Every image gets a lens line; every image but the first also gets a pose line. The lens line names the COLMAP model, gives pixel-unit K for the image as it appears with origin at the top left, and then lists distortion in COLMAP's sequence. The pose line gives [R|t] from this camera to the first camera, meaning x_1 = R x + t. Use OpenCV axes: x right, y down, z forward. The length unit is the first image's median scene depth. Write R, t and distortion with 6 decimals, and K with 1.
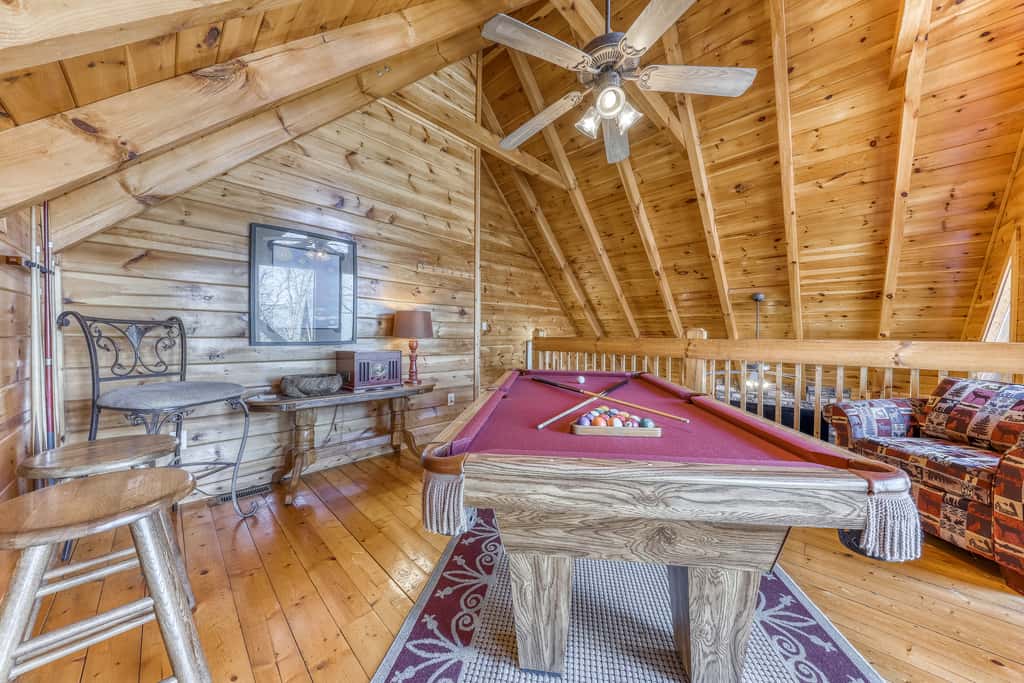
lens RADIAL K [[338.9, 0, 510.7], [0, 338.9, 336.7], [0, 0, 1]] dist [-0.001443, -0.000035]
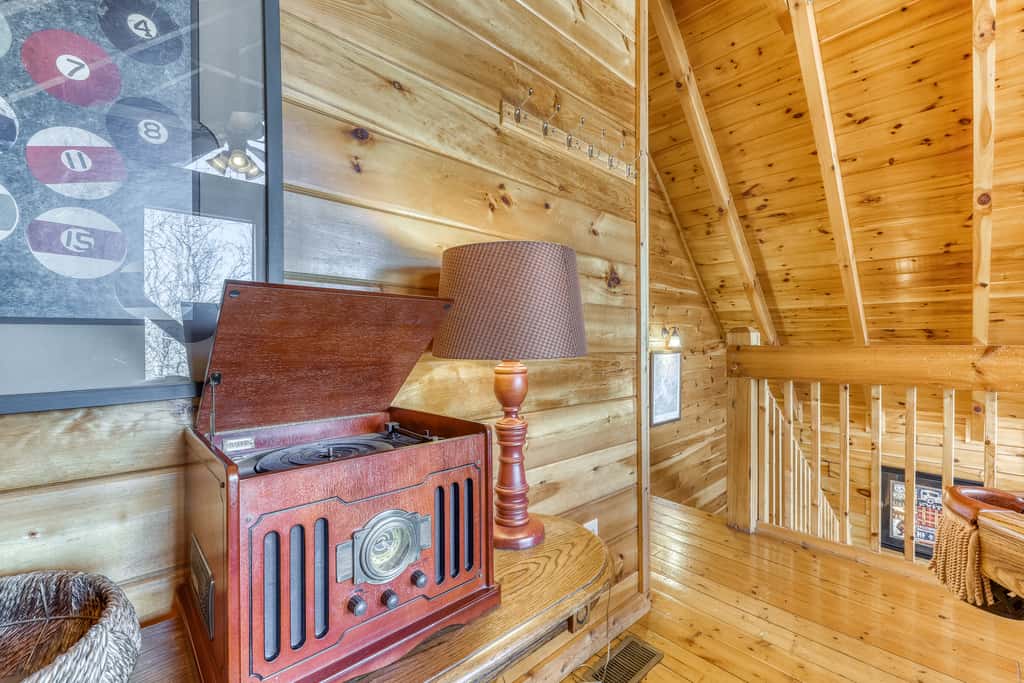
lens RADIAL K [[437.6, 0, 513.0], [0, 437.6, 344.9], [0, 0, 1]] dist [0.002721, 0.000089]
pose [[0.998825, -0.011027, -0.047200, -0.145007], [0.011170, 0.999934, 0.002757, -0.003856], [0.047167, -0.003281, 0.998882, 0.361772]]
